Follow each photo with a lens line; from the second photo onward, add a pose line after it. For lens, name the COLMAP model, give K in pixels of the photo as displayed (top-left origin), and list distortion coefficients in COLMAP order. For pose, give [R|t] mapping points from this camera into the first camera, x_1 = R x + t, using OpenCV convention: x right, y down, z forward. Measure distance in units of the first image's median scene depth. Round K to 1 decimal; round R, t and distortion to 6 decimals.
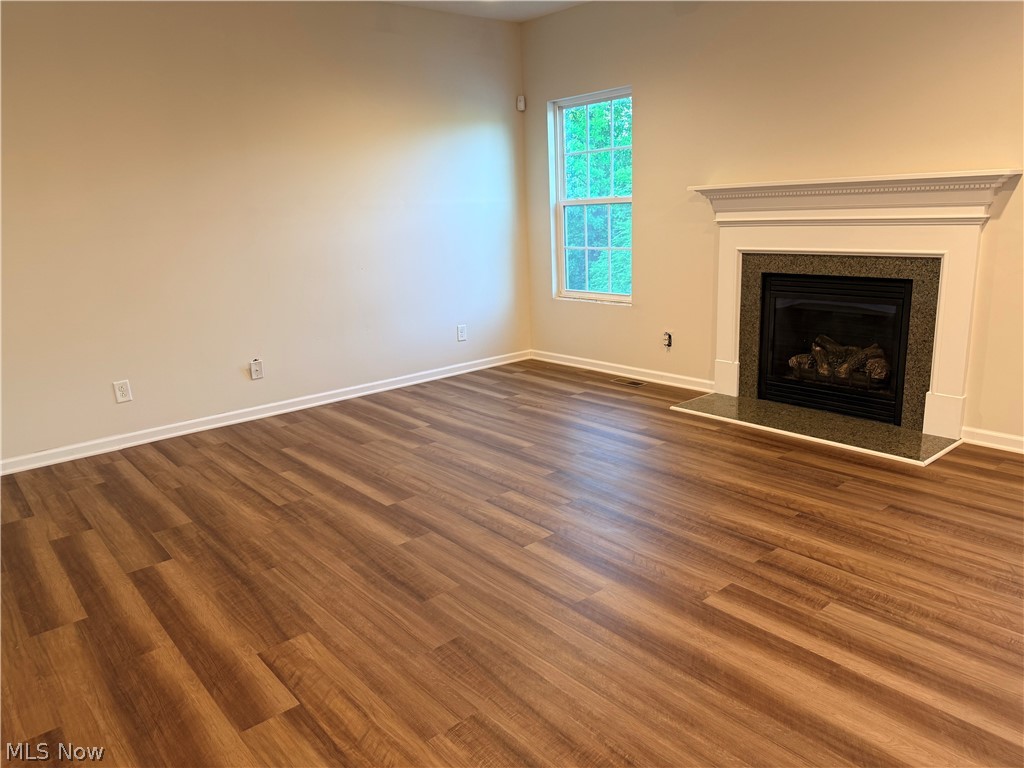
lens RADIAL K [[726.4, 0, 513.9], [0, 726.4, 382.1], [0, 0, 1]] dist [0.124976, -0.162731]
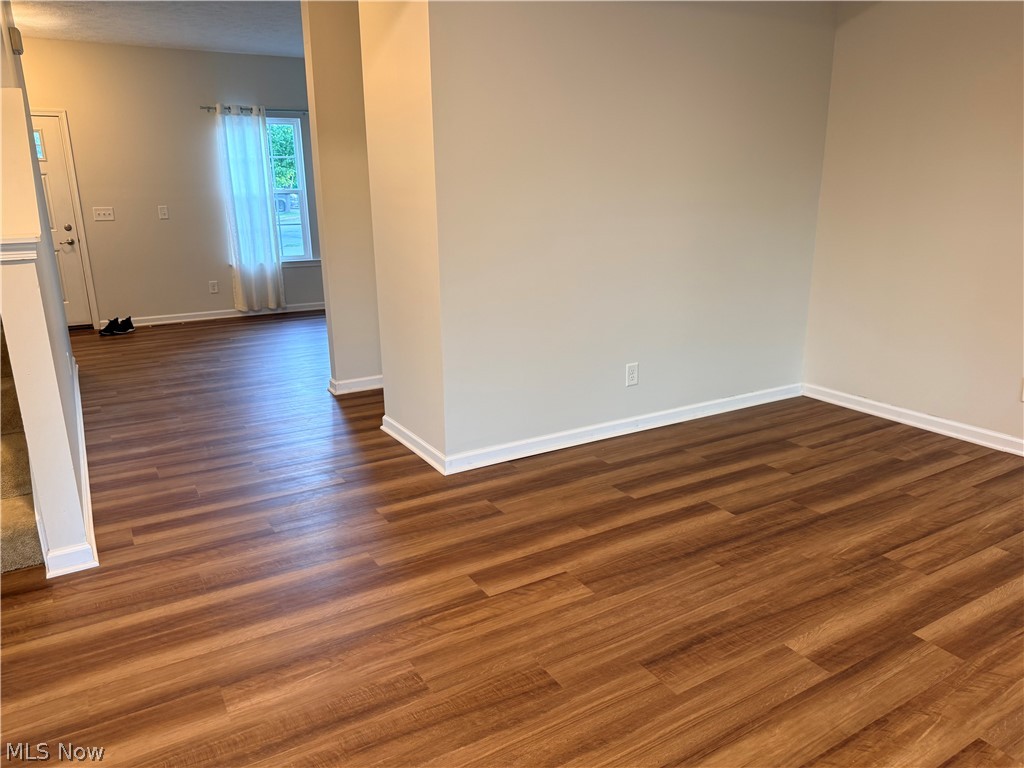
lens RADIAL K [[726.4, 0, 513.9], [0, 726.4, 382.1], [0, 0, 1]] dist [0.124976, -0.162731]
pose [[-0.167545, 0.299951, -0.939126, 0.502547], [-0.214439, 0.918696, 0.331683, -0.208917], [0.962260, 0.256958, -0.089602, 0.707977]]
